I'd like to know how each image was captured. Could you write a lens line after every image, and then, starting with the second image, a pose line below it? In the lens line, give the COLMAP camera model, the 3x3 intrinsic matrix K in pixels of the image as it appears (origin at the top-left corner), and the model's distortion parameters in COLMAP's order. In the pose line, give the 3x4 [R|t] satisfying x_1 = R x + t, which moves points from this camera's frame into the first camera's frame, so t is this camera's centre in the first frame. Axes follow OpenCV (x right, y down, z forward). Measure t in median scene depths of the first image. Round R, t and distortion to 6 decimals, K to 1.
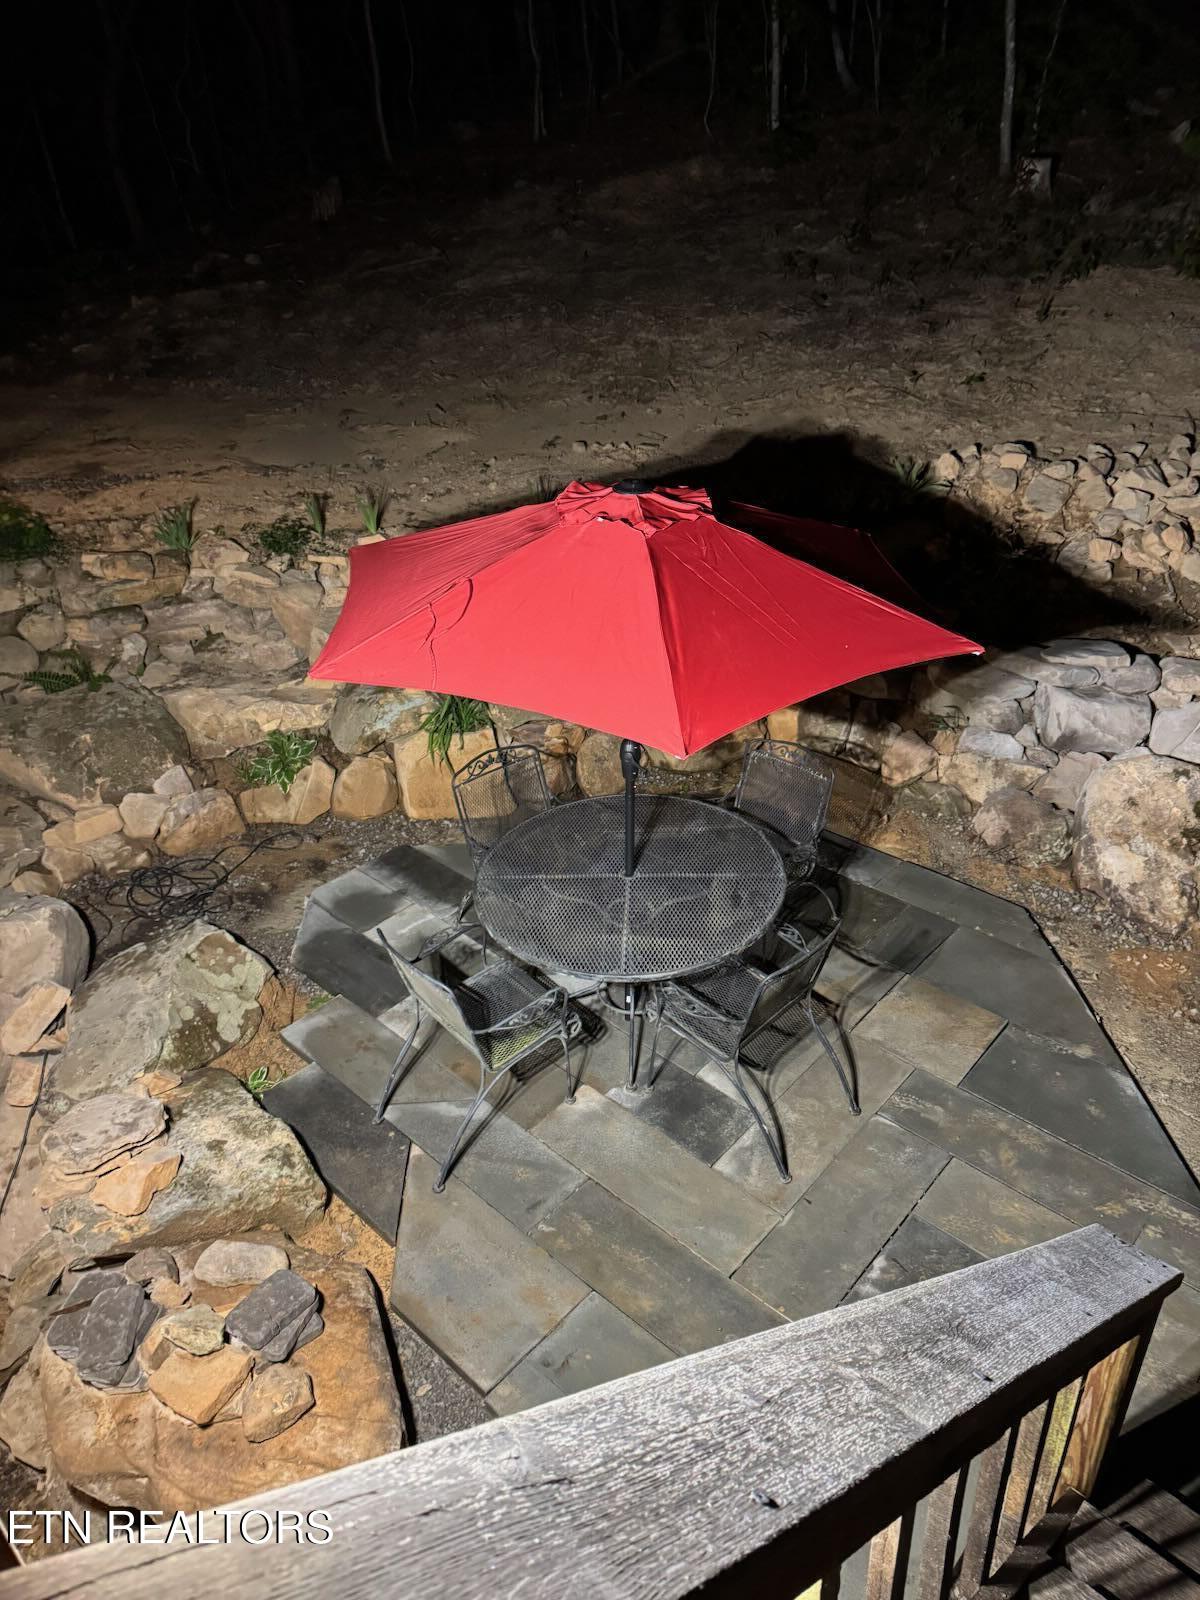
lens RADIAL K [[1146.2, 0, 608.4], [0, 1146.2, 768.0], [0, 0, 1]] dist [0.167275, -0.294903]
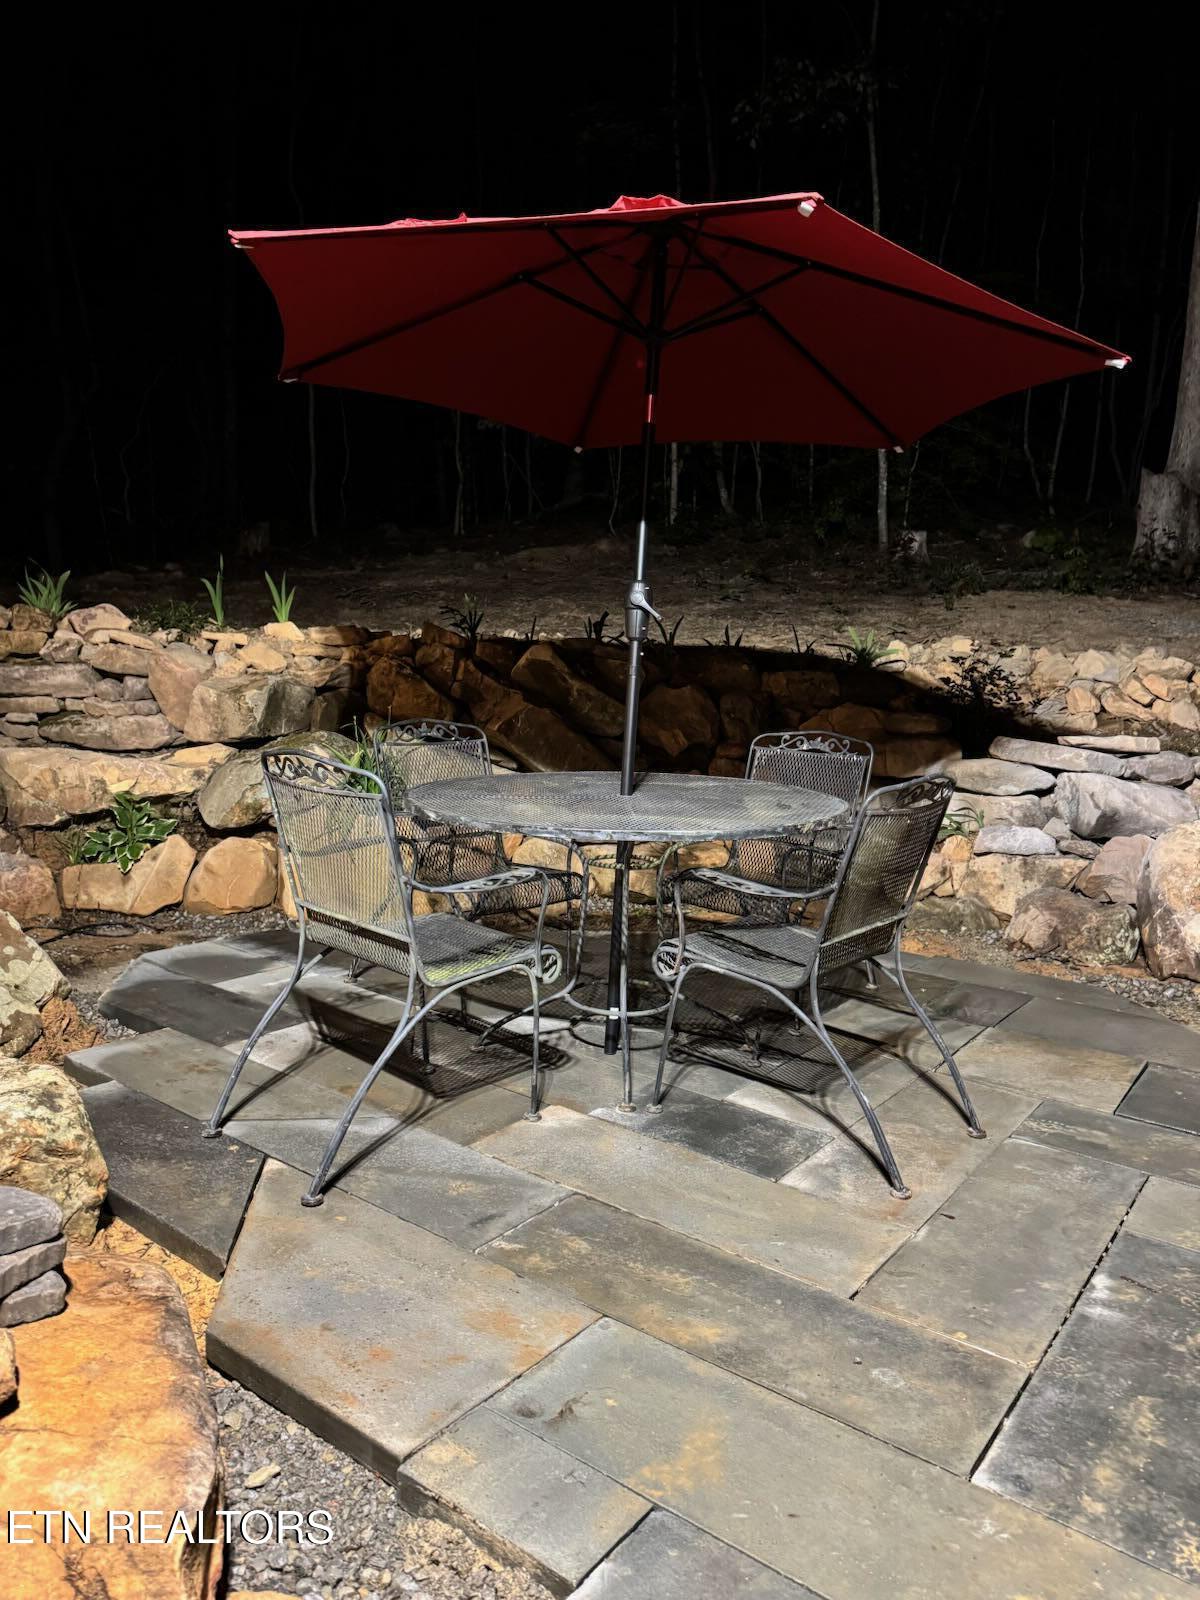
lens RADIAL K [[1123.4, 0, 600.0], [0, 1123.4, 800.0], [0, 0, 1]] dist [0.076294, -0.099972]
pose [[0.993034, 0.057562, 0.102814, -0.053539], [-0.011700, 0.916411, -0.400068, 0.288423], [-0.117248, 0.396078, 0.910700, 0.289674]]
